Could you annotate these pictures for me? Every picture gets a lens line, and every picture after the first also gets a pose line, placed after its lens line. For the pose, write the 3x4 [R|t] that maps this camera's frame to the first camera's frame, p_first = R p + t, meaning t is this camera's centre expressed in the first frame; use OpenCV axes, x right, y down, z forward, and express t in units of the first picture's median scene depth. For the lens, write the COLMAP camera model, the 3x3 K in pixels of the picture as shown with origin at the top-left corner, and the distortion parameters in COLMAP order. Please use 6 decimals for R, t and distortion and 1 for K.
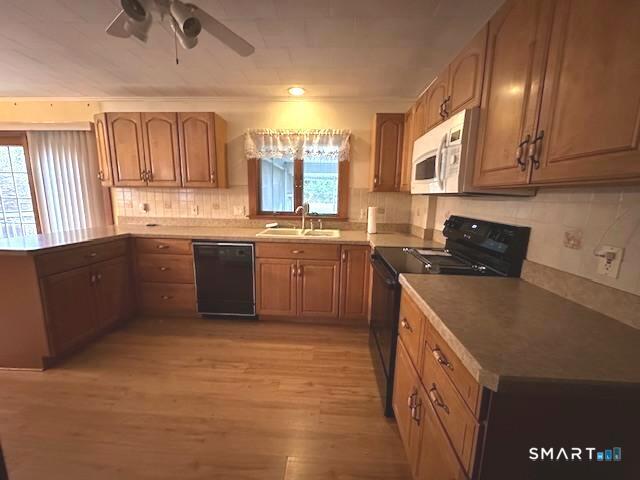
lens RADIAL K [[254.1, 0, 318.5], [0, 254.1, 238.8], [0, 0, 1]] dist [0.003109, 0.000232]
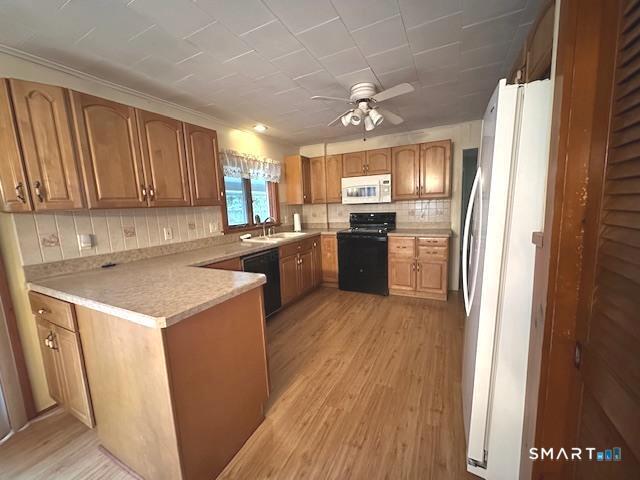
lens RADIAL K [[254.1, 0, 317.3], [0, 254.1, 241.2], [0, 0, 1]] dist [0.003109, 0.000232]
pose [[0.410077, -0.162583, 0.897443, -1.093736], [0.199046, 0.976218, 0.085902, -0.069717], [-0.890066, 0.143406, 0.432686, 0.248642]]
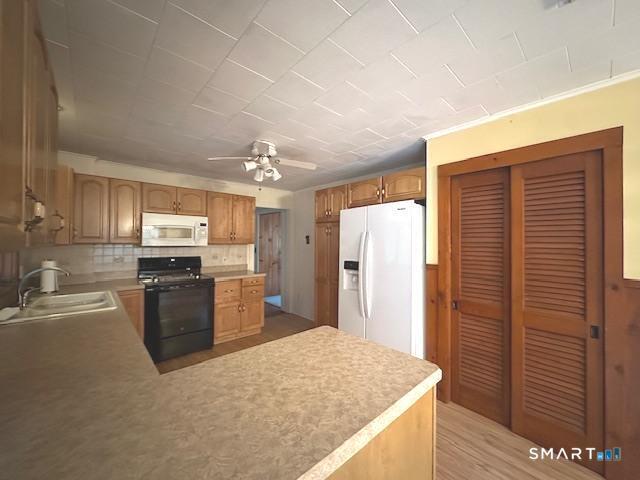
lens RADIAL K [[254.1, 0, 319.2], [0, 254.1, 240.2], [0, 0, 1]] dist [0.003109, 0.000232]
pose [[-0.704122, -0.016456, 0.709888, -1.010847], [0.100611, 0.987333, 0.122681, -0.203109], [-0.702915, 0.157805, -0.693548, 0.922907]]
